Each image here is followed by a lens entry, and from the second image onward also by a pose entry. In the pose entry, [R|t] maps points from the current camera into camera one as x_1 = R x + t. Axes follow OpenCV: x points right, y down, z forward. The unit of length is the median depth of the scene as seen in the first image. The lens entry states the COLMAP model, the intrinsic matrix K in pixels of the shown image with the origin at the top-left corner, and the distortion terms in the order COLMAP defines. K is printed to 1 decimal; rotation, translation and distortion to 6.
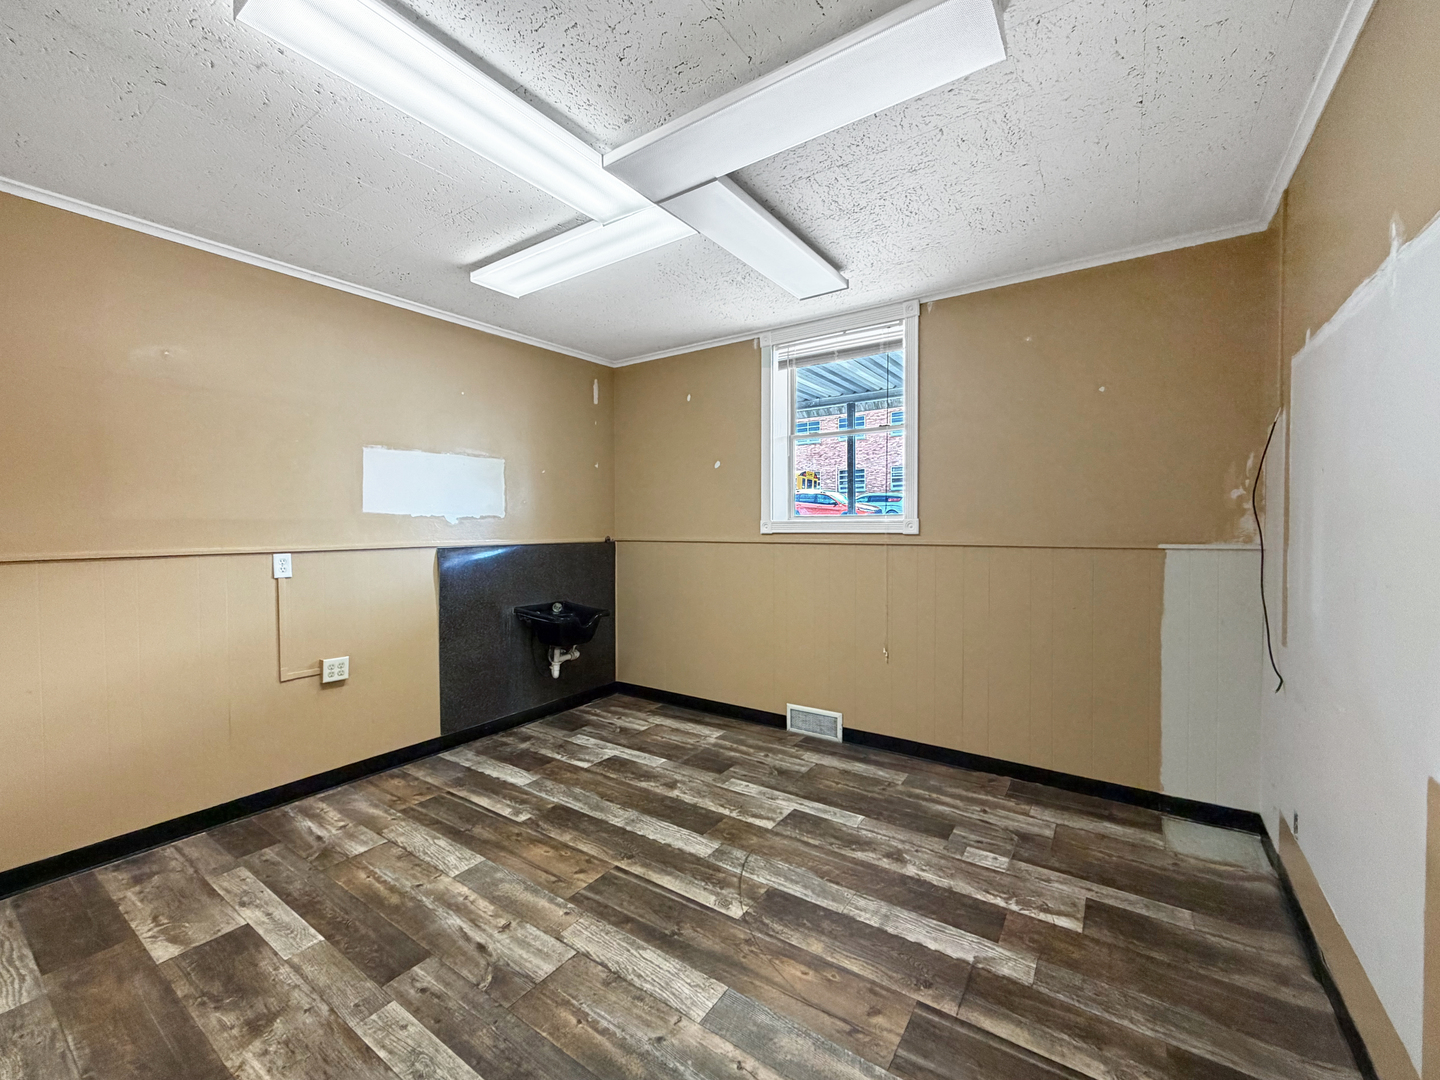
lens RADIAL K [[607.2, 0, 713.4], [0, 607.2, 526.9], [0, 0, 1]] dist [0.004064, -0.001332]
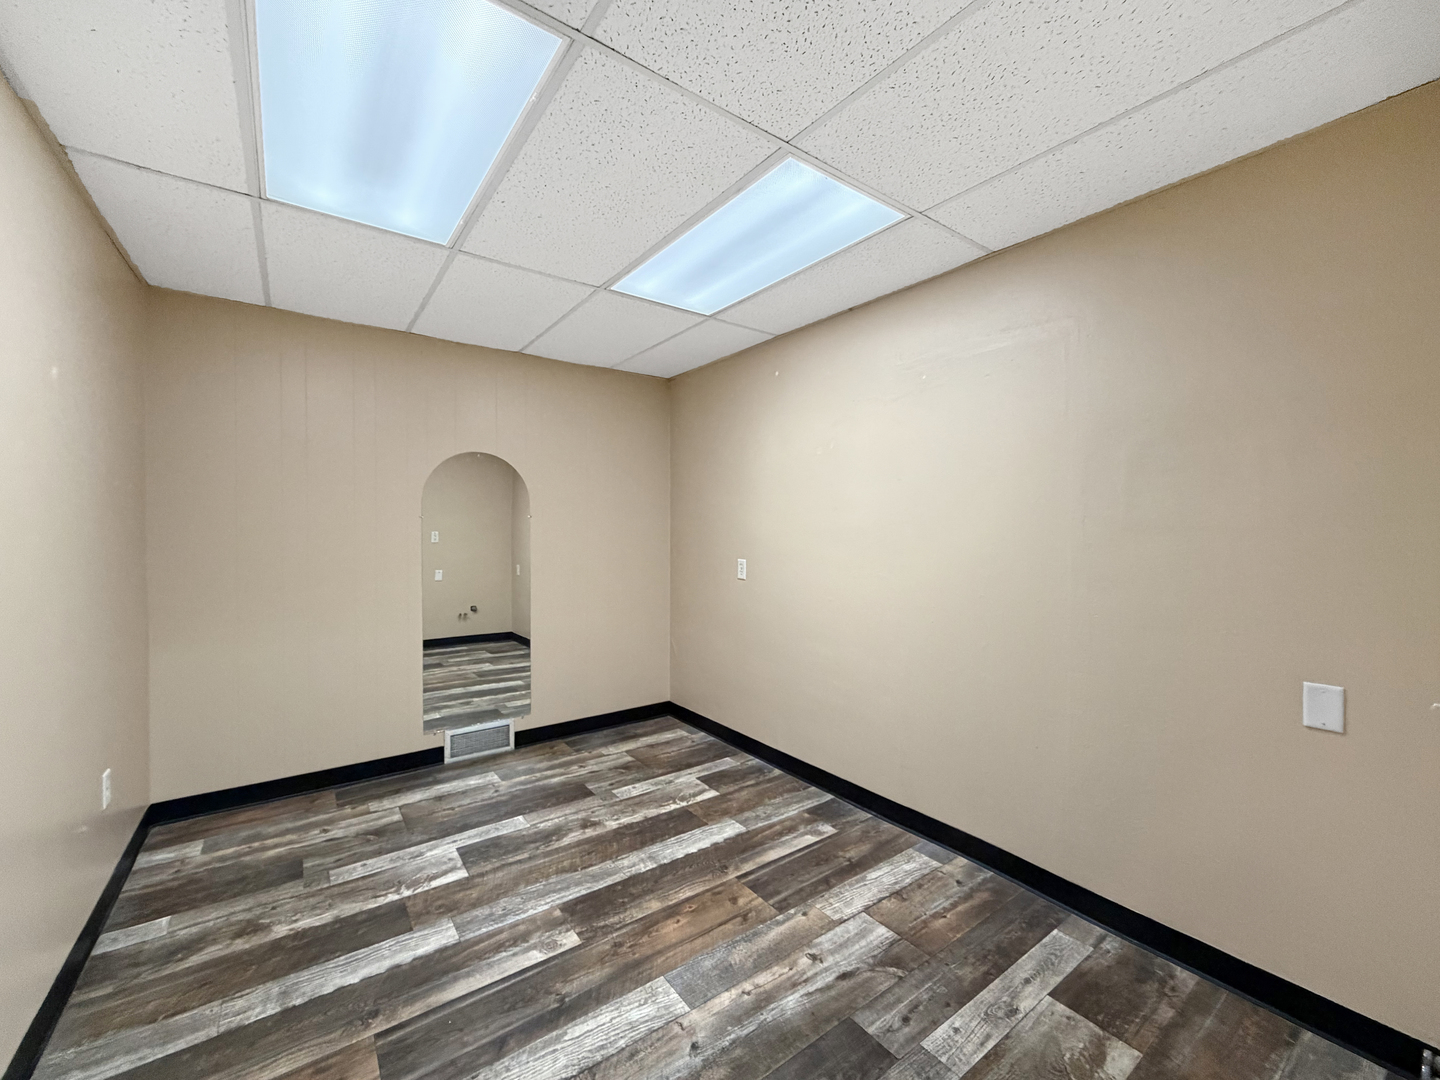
lens RADIAL K [[573.6, 0, 711.2], [0, 573.6, 550.0], [0, 0, 1]] dist [0.001737, 0.000138]
pose [[0.331098, -0.027726, 0.943189, -0.707649], [-0.001579, 0.999551, 0.029937, 0.000792], [-0.943595, -0.011402, 0.330906, 0.503511]]
